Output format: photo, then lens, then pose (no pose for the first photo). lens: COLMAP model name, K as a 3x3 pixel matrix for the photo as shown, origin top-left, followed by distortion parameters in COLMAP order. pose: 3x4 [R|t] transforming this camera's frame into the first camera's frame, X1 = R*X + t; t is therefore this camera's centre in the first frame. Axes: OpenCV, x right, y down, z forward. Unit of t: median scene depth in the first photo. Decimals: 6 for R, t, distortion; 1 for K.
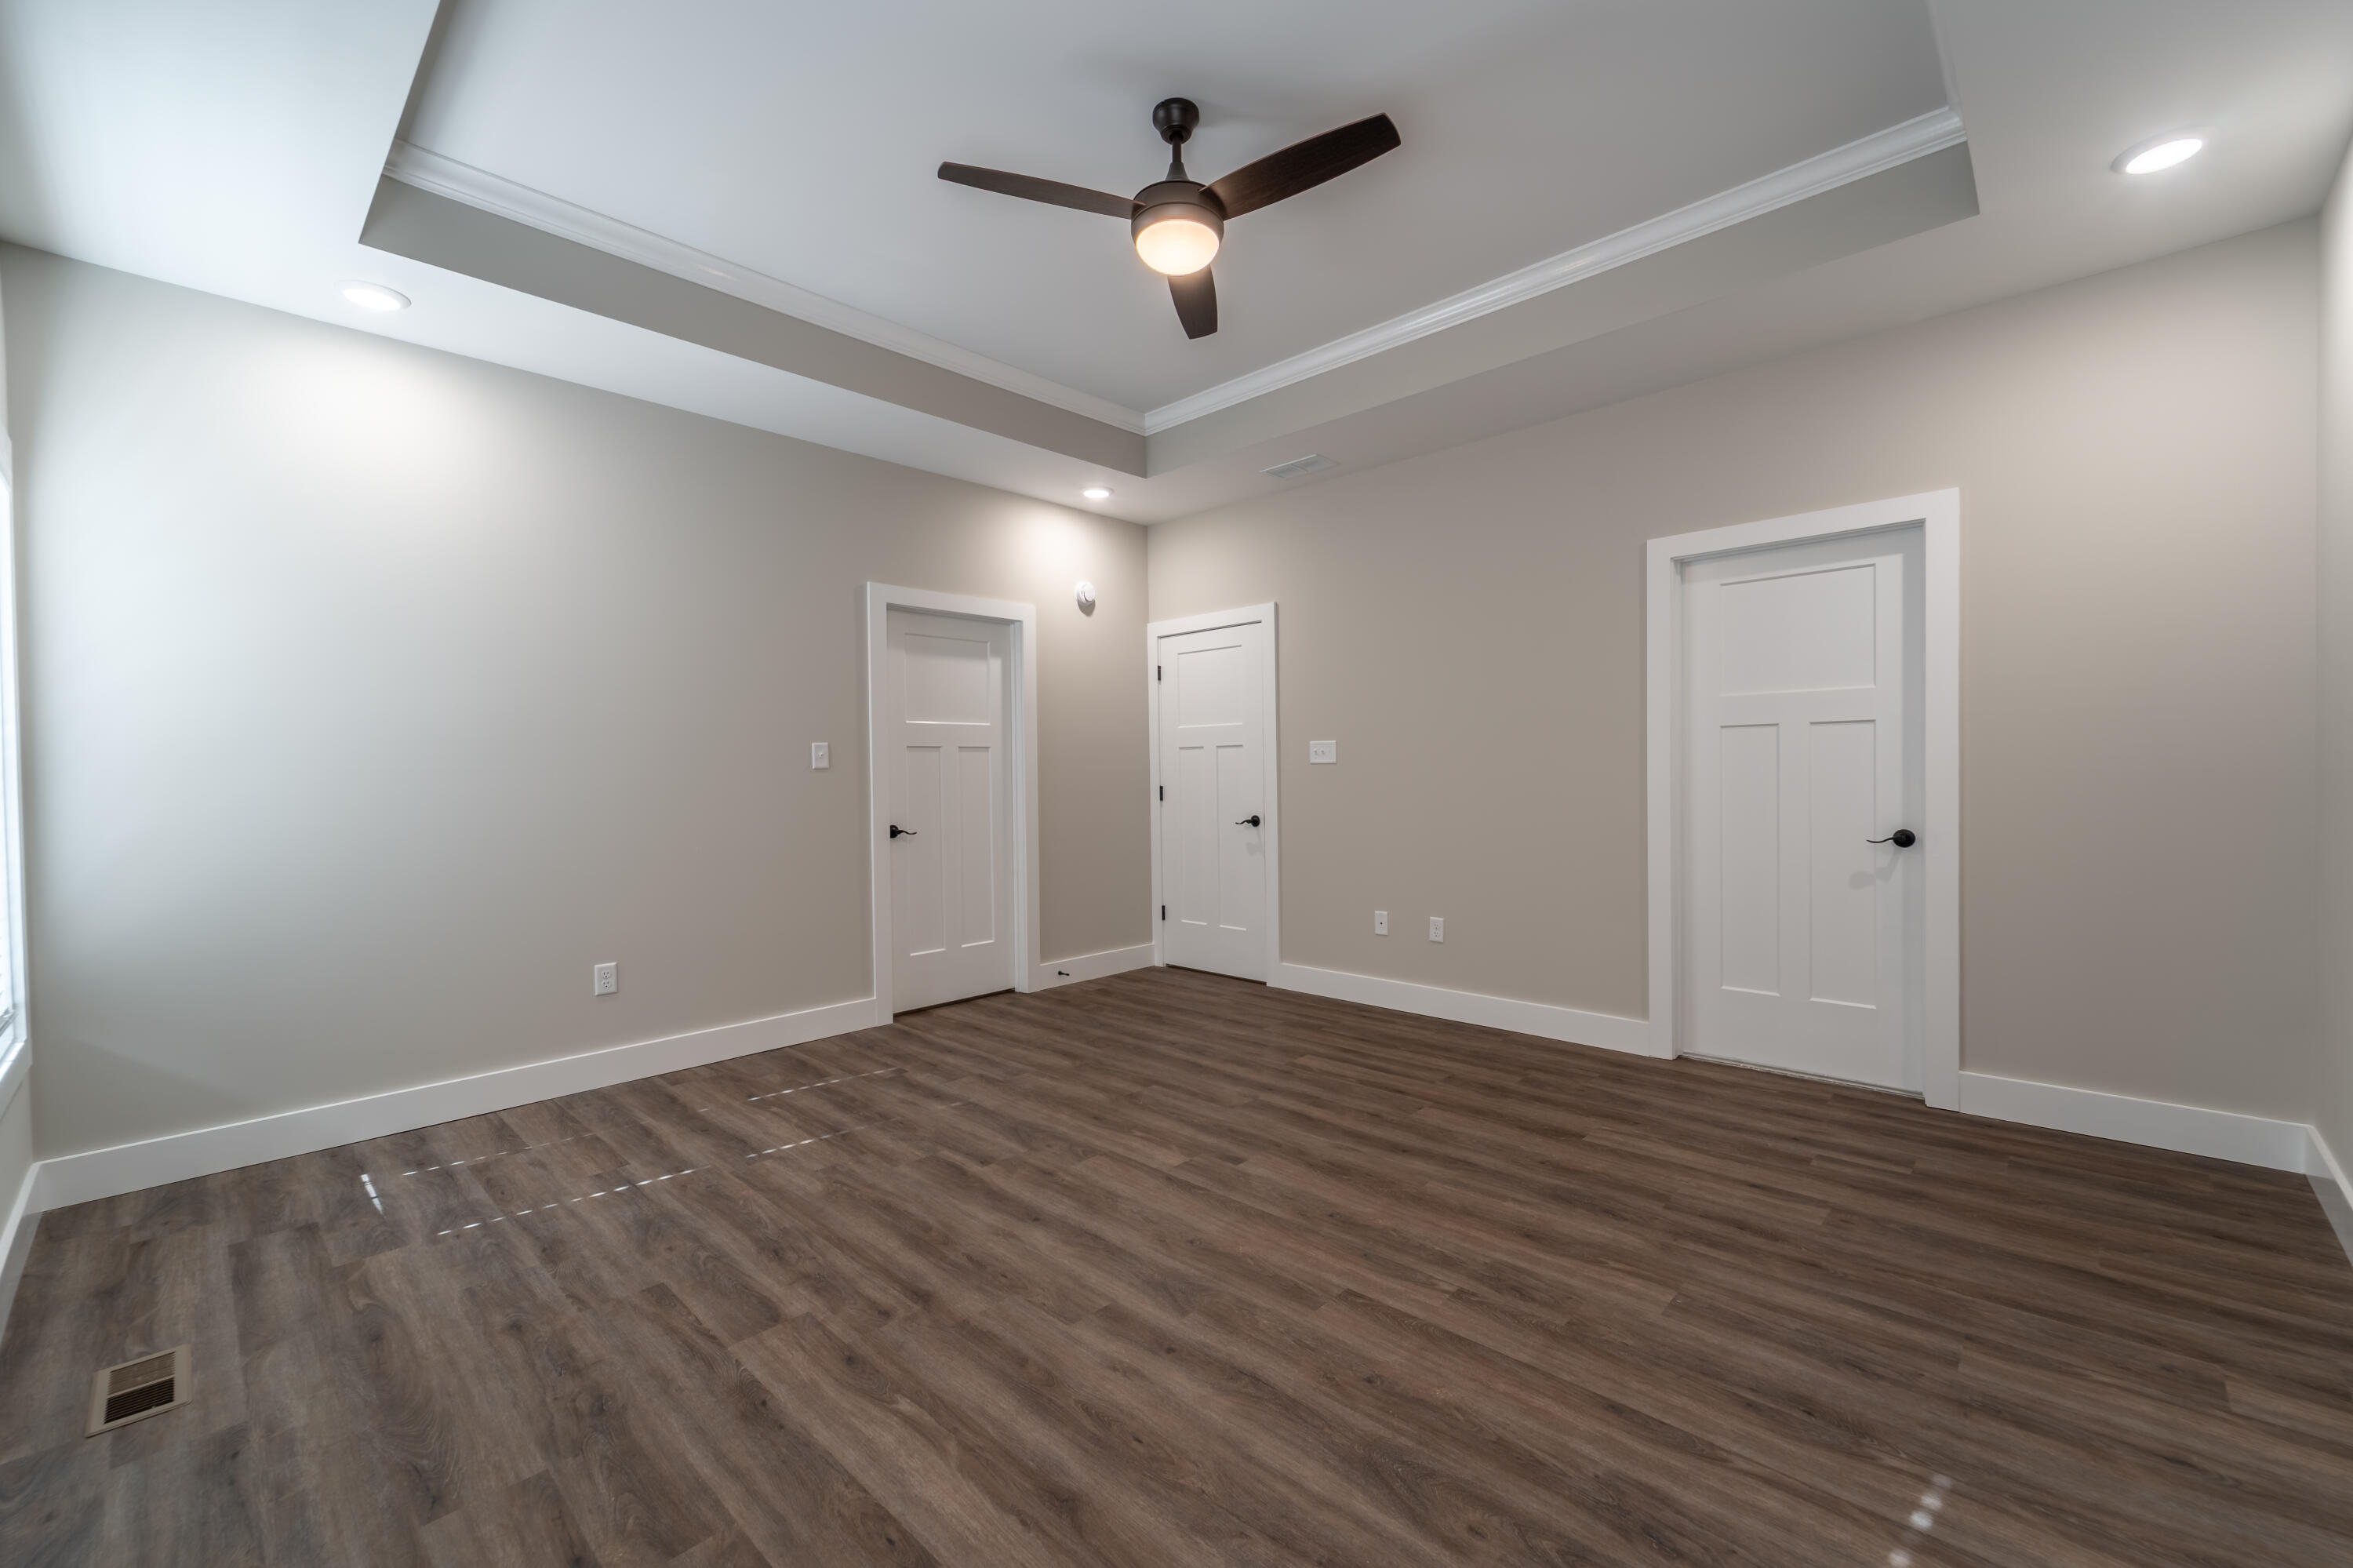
lens RADIAL K [[964.3, 0, 1167.9], [0, 964.3, 783.8], [0, 0, 1]] dist [0.008786, -0.004756]
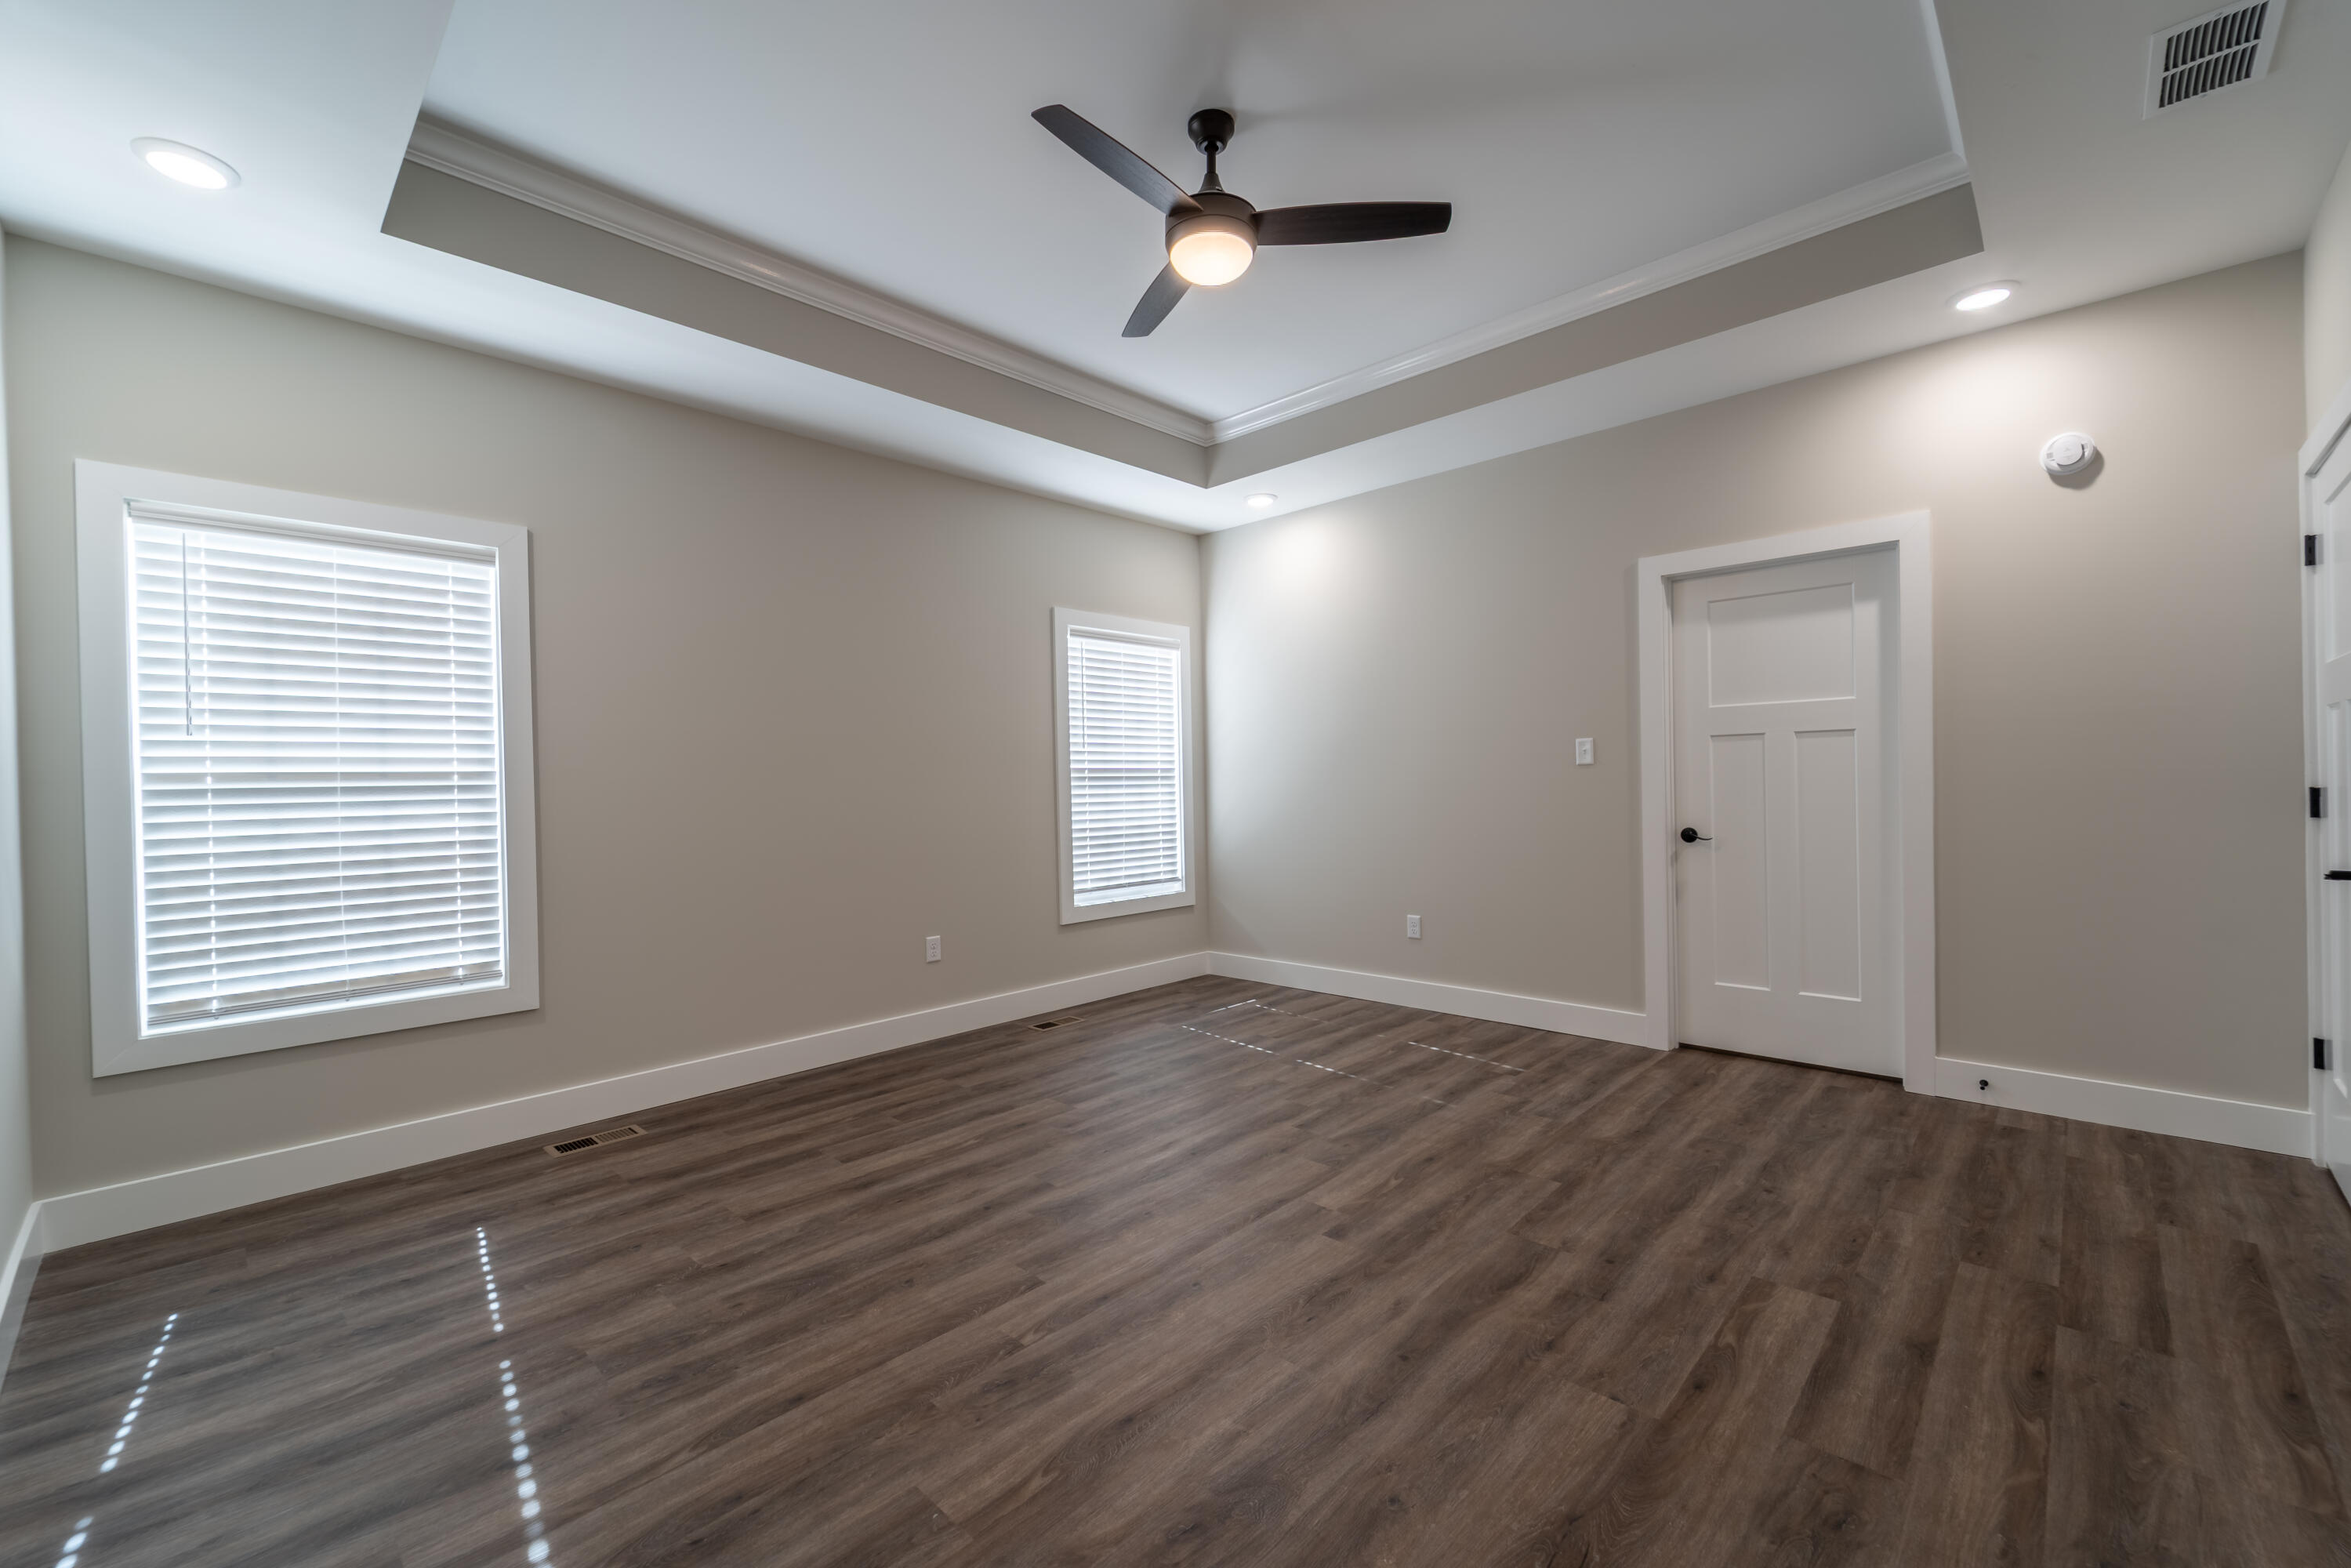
lens RADIAL K [[963.5, 0, 1189.4], [0, 963.5, 783.8], [0, 0, 1]] dist [0.008786, -0.004756]
pose [[0.012233, 0.021789, -0.999688, 0.850318], [0.004579, 0.999751, 0.021846, -0.025576], [0.999915, -0.004845, 0.012130, 0.801569]]
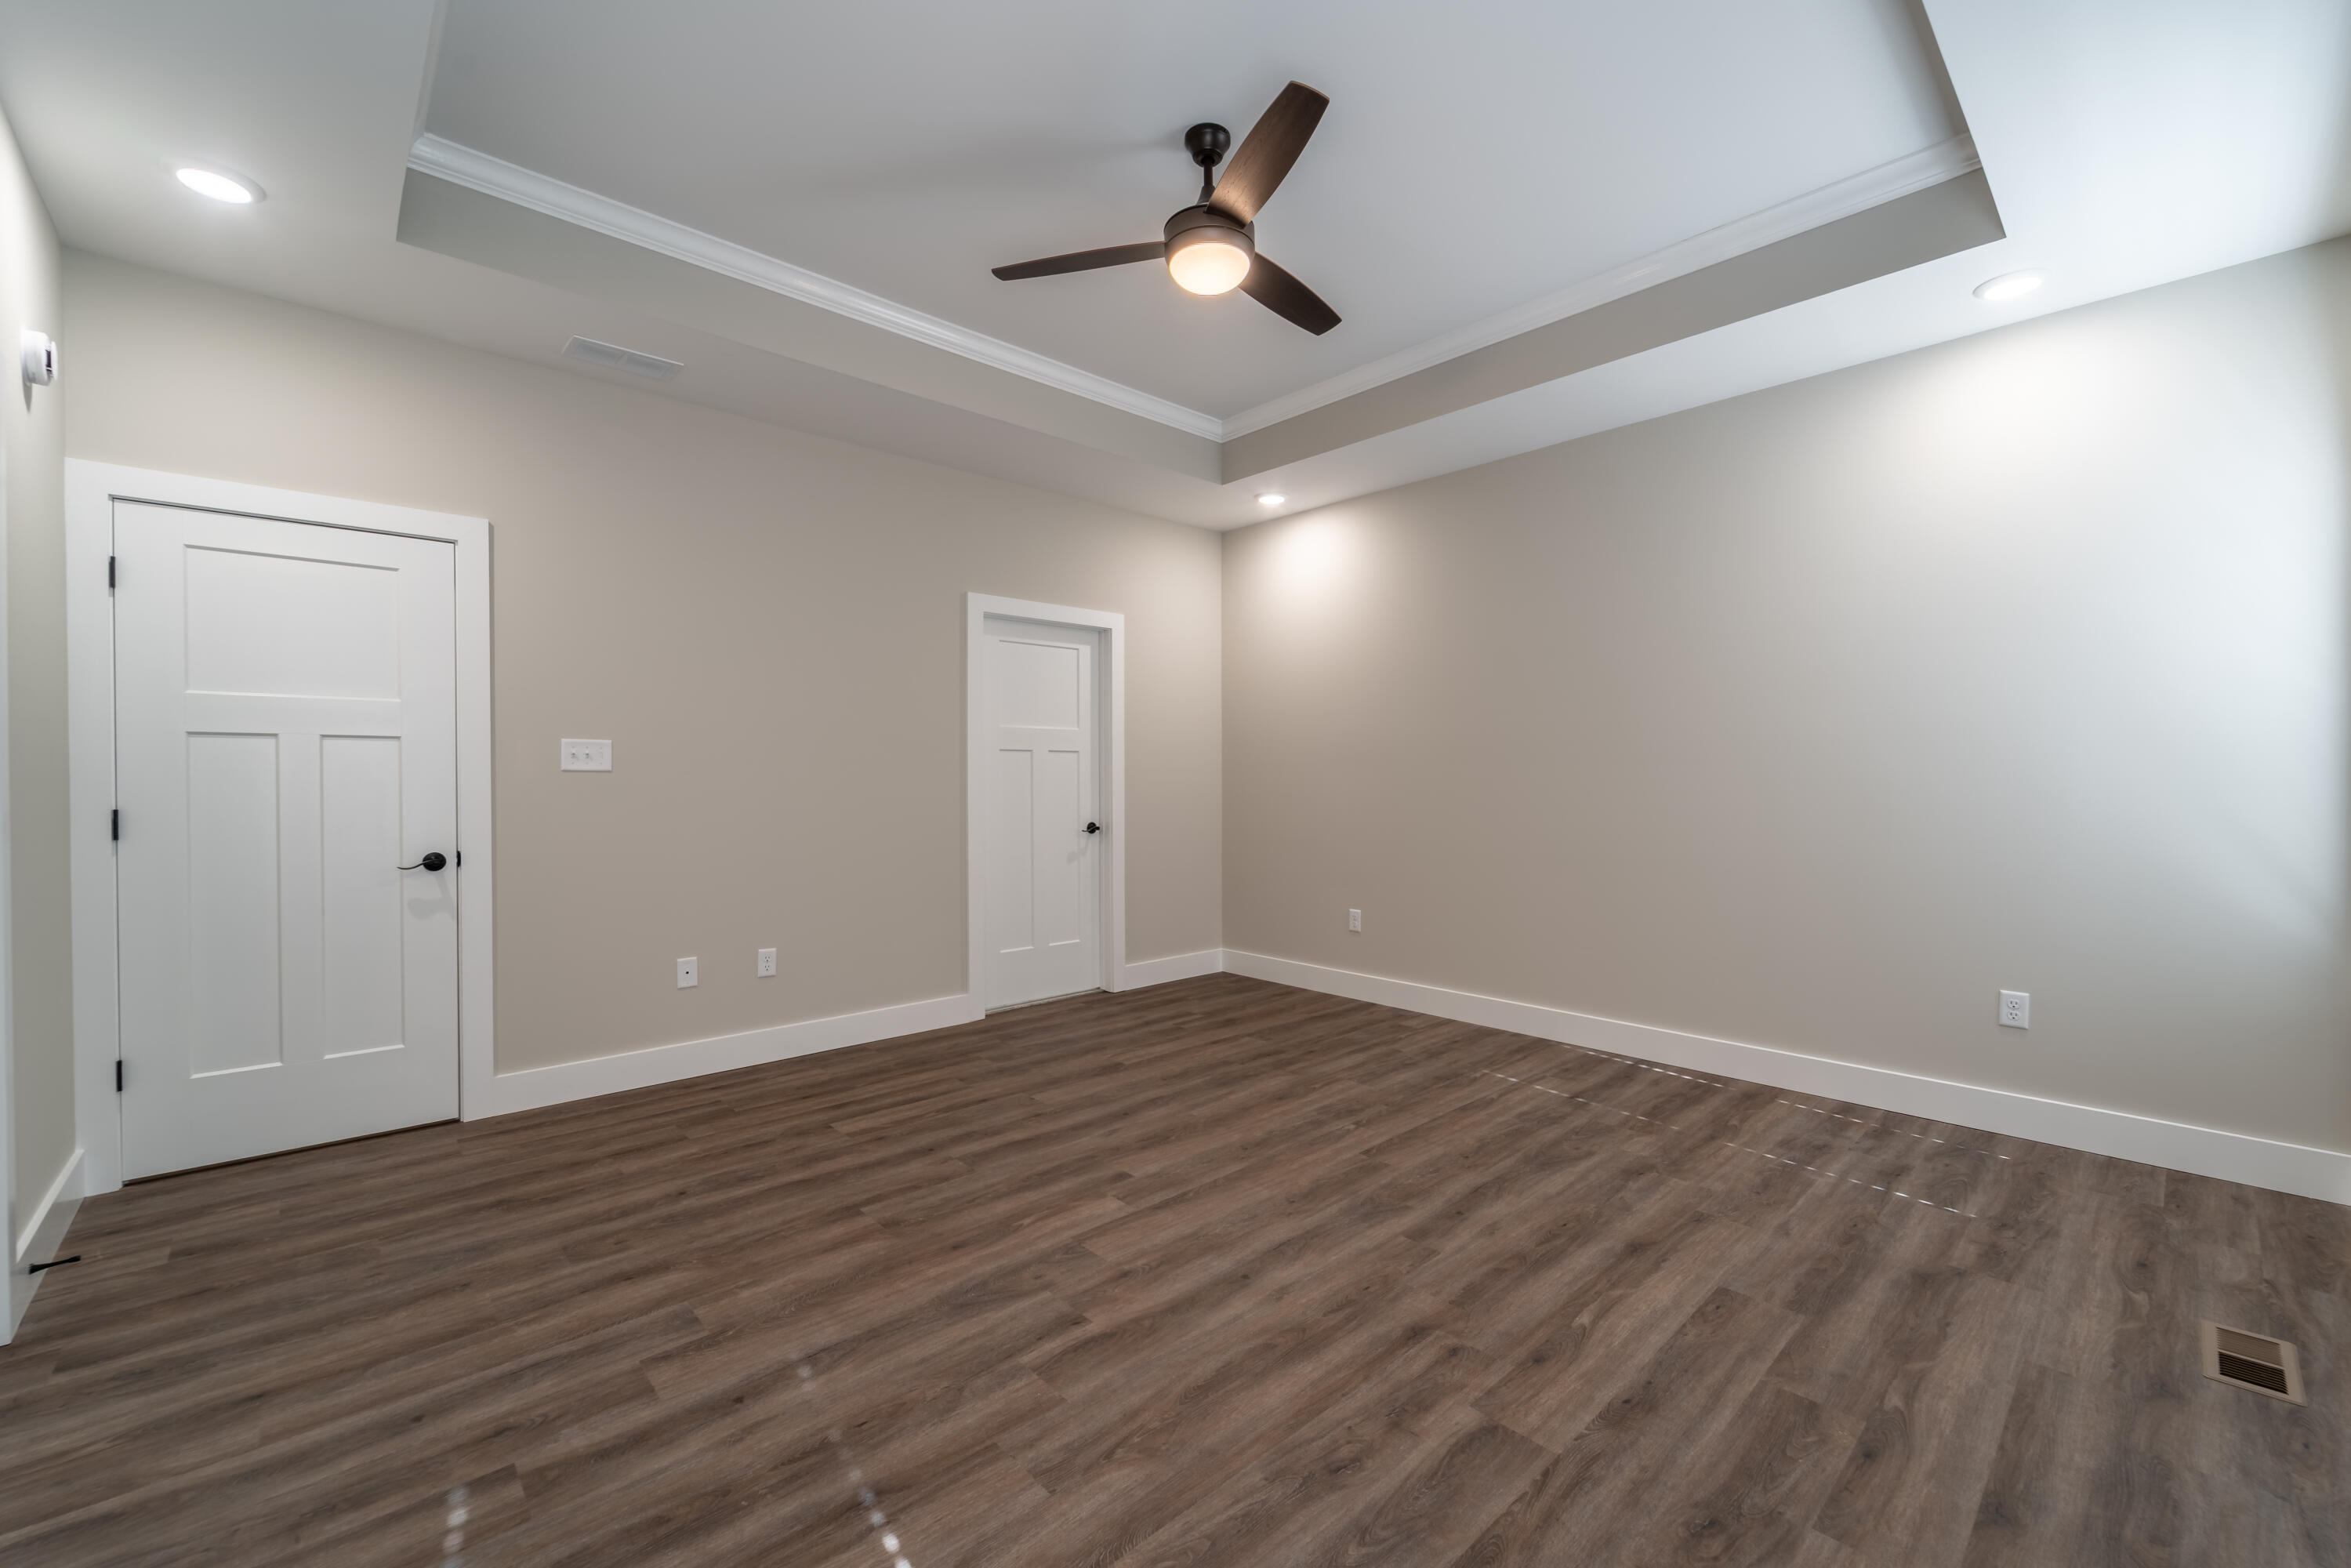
lens RADIAL K [[963.5, 0, 1198.8], [0, 963.5, 787.8], [0, 0, 1]] dist [0.008786, -0.004756]
pose [[0.039917, 0.003496, 0.999197, -0.842299], [0.015814, 0.999866, -0.004130, 0.001347], [-0.999078, 0.015966, 0.039856, 0.816155]]
